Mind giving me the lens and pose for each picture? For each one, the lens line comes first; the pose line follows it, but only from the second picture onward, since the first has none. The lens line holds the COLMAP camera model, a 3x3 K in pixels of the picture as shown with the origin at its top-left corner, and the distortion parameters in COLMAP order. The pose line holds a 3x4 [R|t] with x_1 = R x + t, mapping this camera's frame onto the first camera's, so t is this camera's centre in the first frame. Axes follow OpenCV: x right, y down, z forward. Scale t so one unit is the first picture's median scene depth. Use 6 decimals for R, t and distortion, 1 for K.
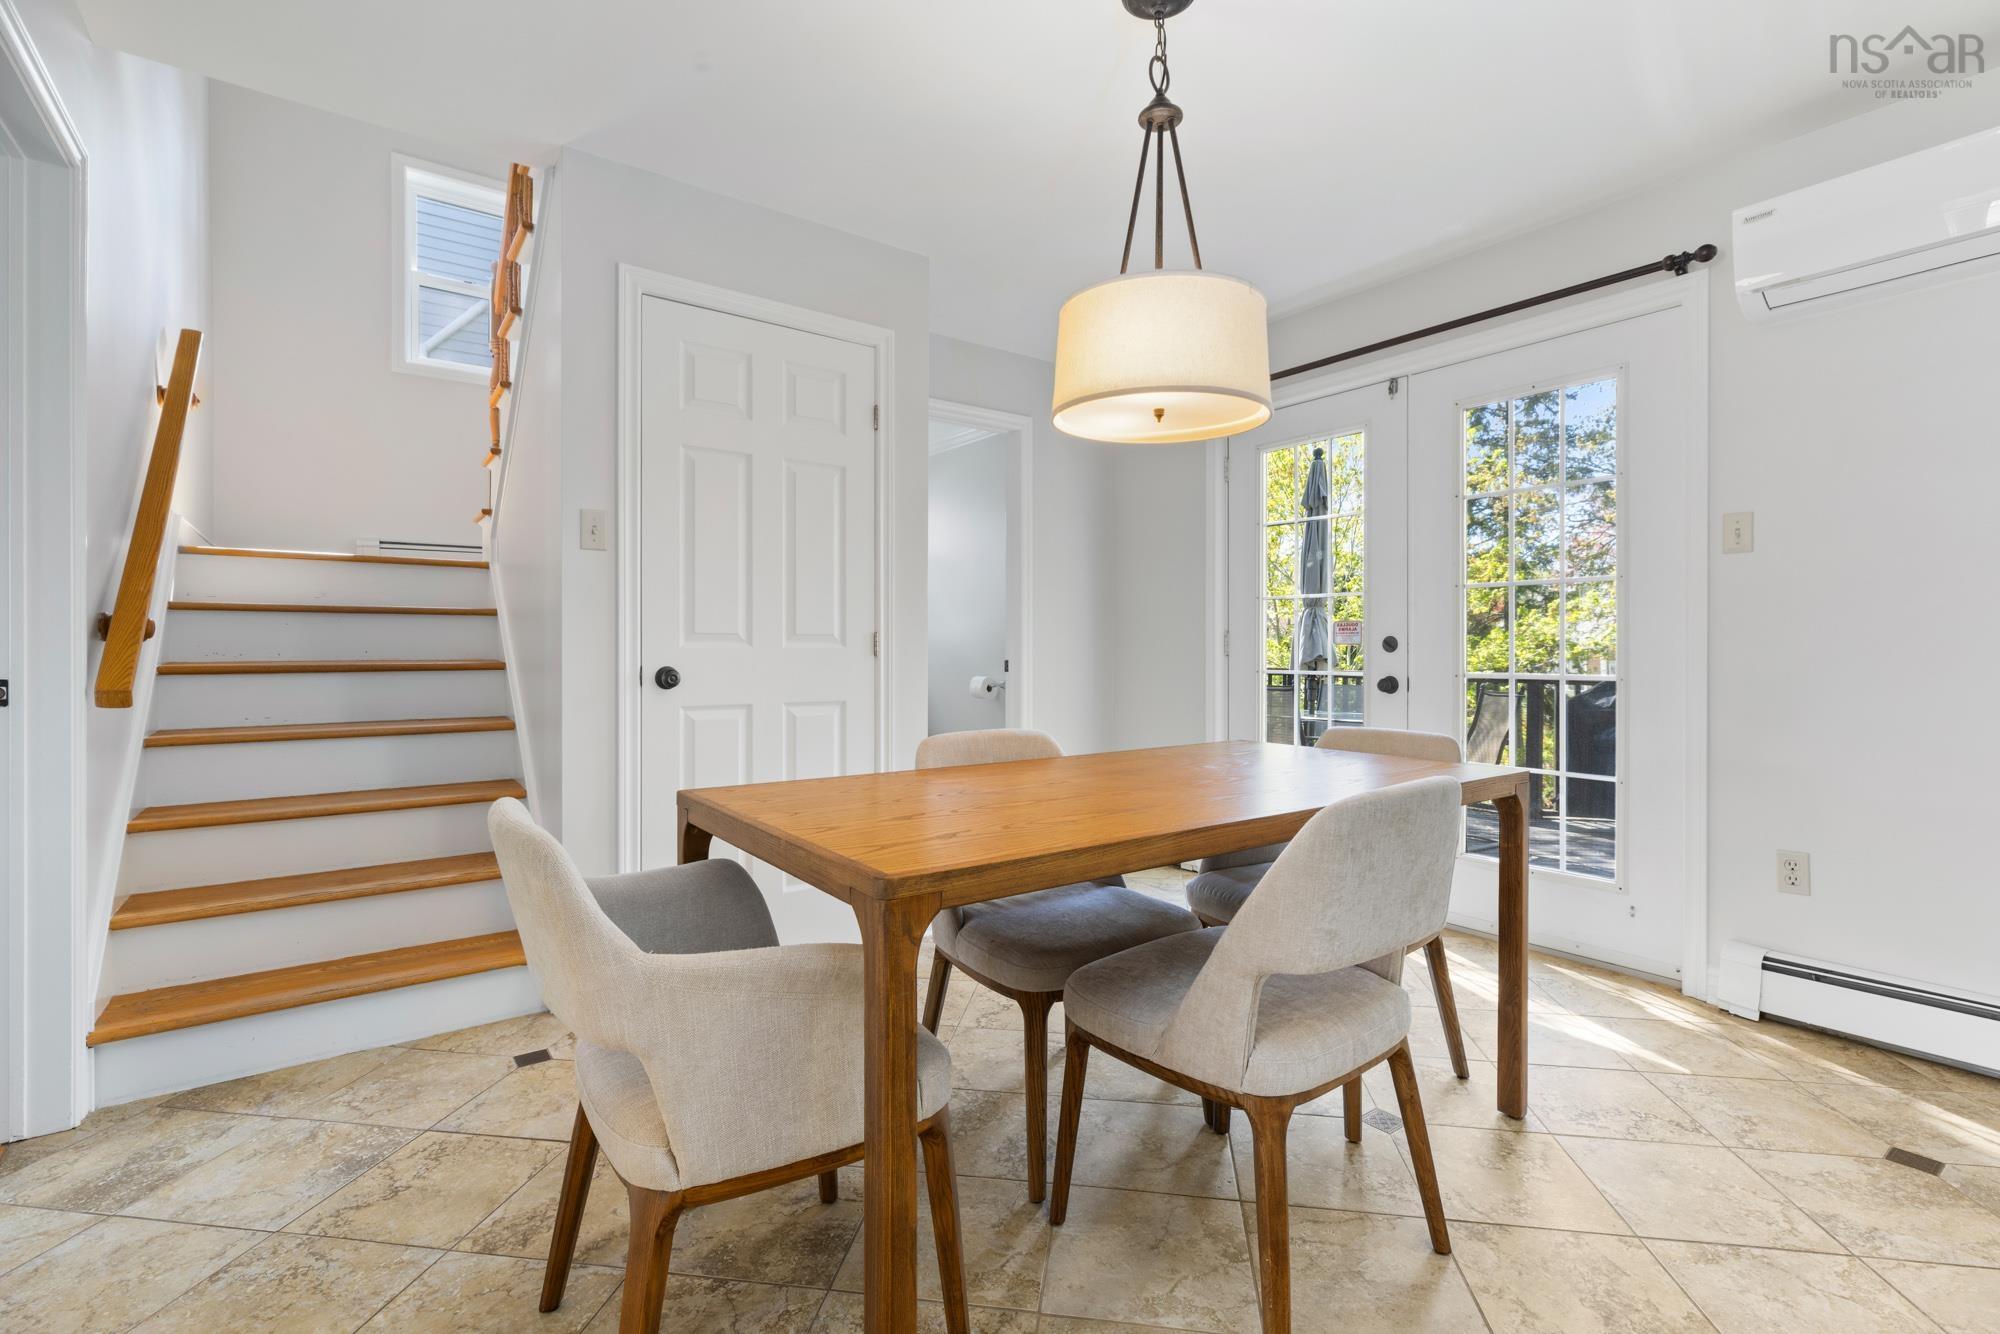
lens RADIAL K [[895.8, 0, 1002.3], [0, 895.8, 655.8], [0, 0, 1]] dist [0.002927, 0.000755]
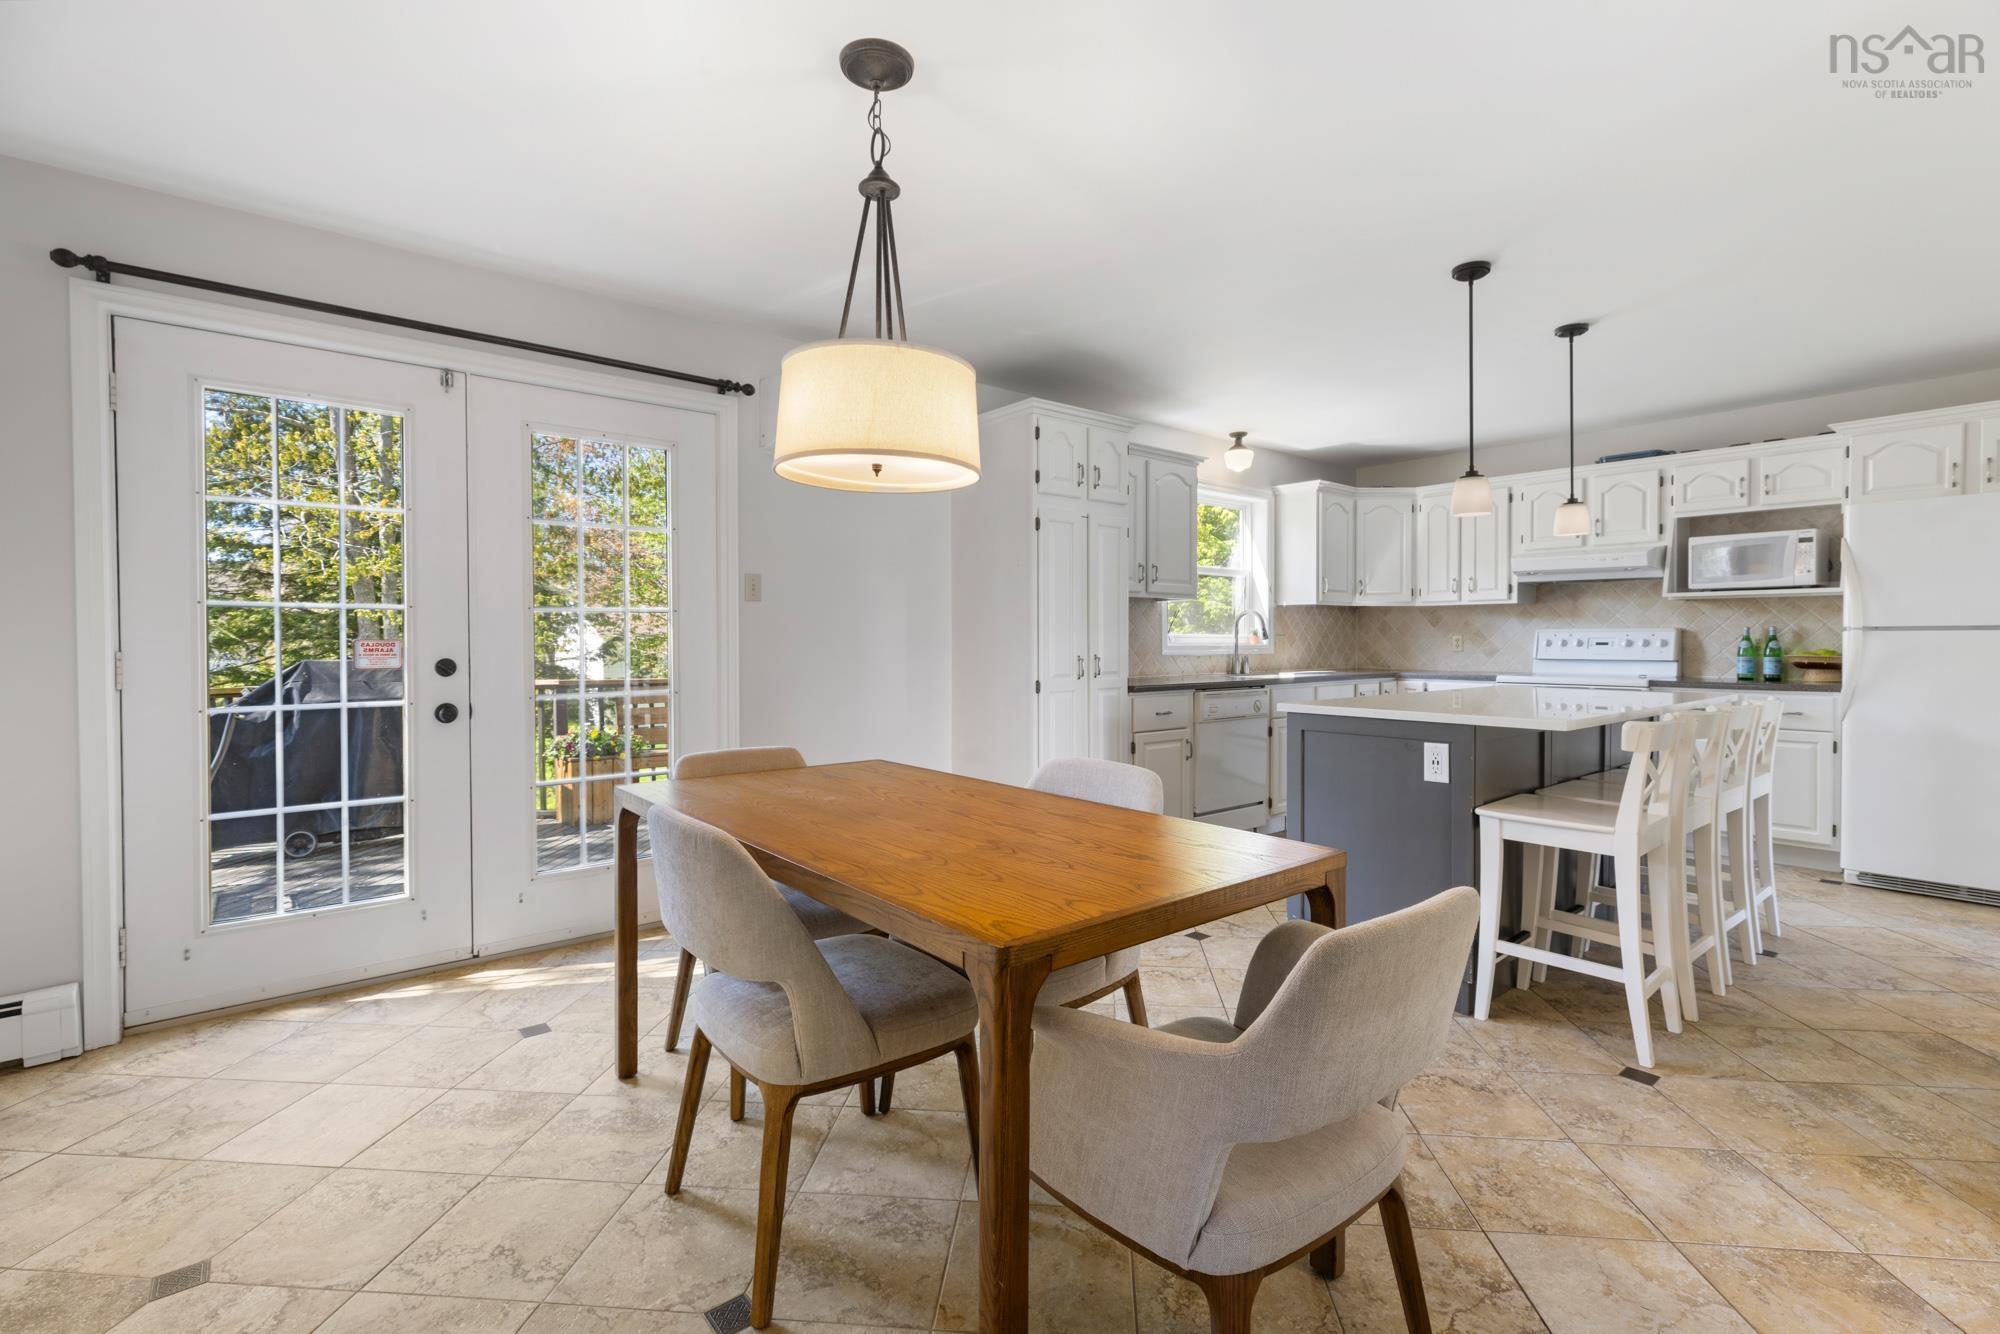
lens RADIAL K [[895.8, 0, 1008.4], [0, 895.8, 652.8], [0, 0, 1]] dist [0.002927, 0.000755]
pose [[-0.064833, -0.014952, 0.997784, -0.859974], [0.005773, 0.999865, 0.015358, -0.066177], [-0.997879, 0.006756, -0.064738, 0.875585]]
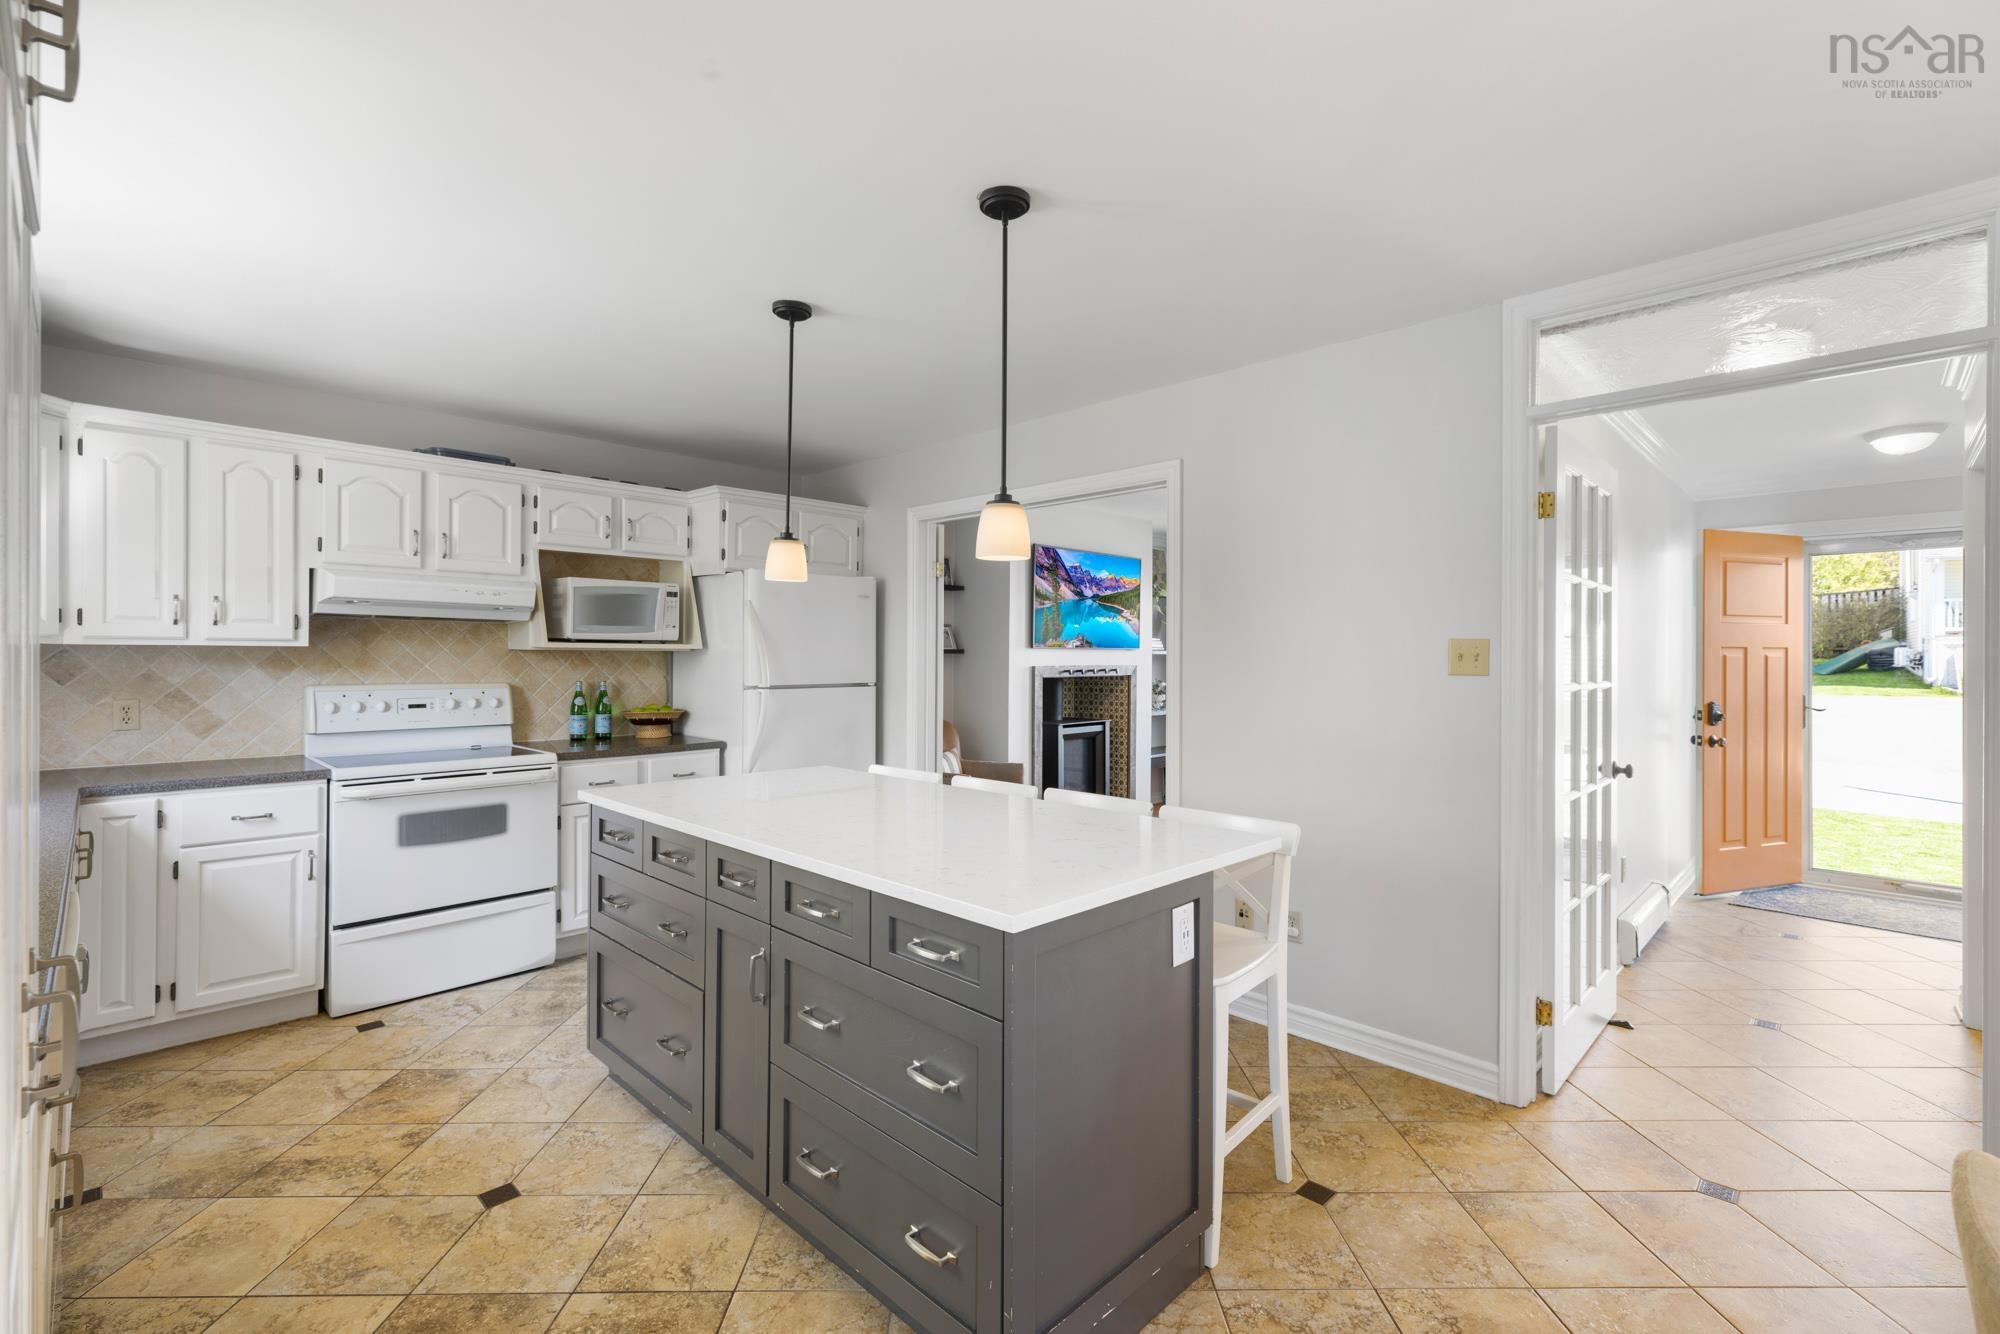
lens RADIAL K [[895.8, 0, 1004.6], [0, 895.8, 653.2], [0, 0, 1]] dist [0.002927, 0.000755]
pose [[-0.986532, -0.004828, -0.163499, 0.839320], [-0.005049, 0.999987, 0.000933, -0.166428], [0.163493, 0.001746, -0.986543, 1.025336]]
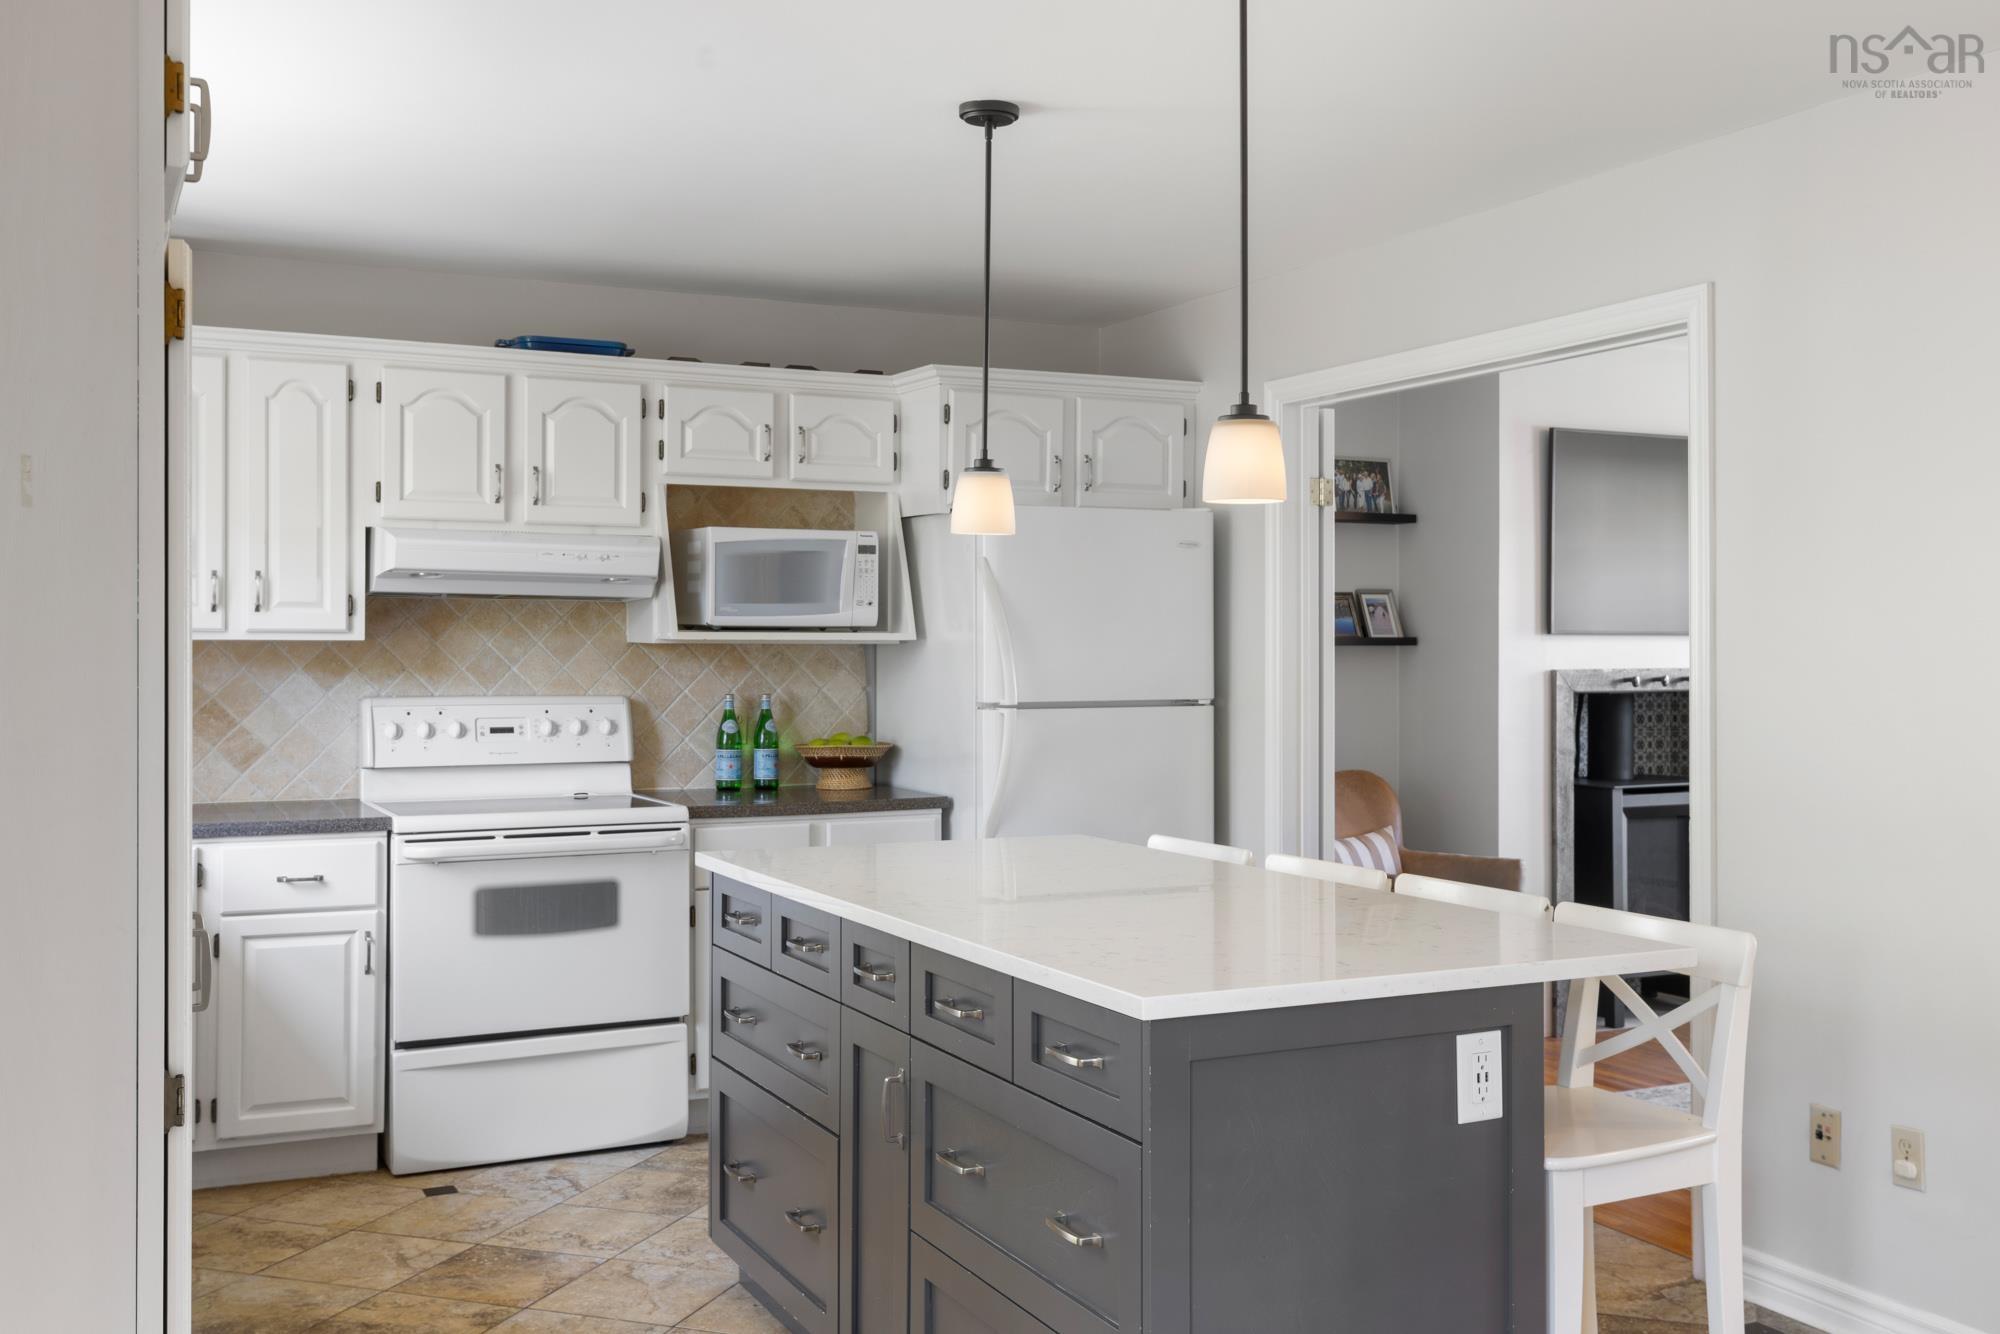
lens RADIAL K [[1938.1, 0, 991.9], [0, 1938.1, 630.0], [0, 0, 1]] dist [0.006901, 0.000000]
pose [[-0.983317, 0.001578, 0.181895, 0.583289], [0.000490, 0.999982, -0.006027, -0.169163], [-0.181901, -0.005837, -0.983300, 1.497842]]
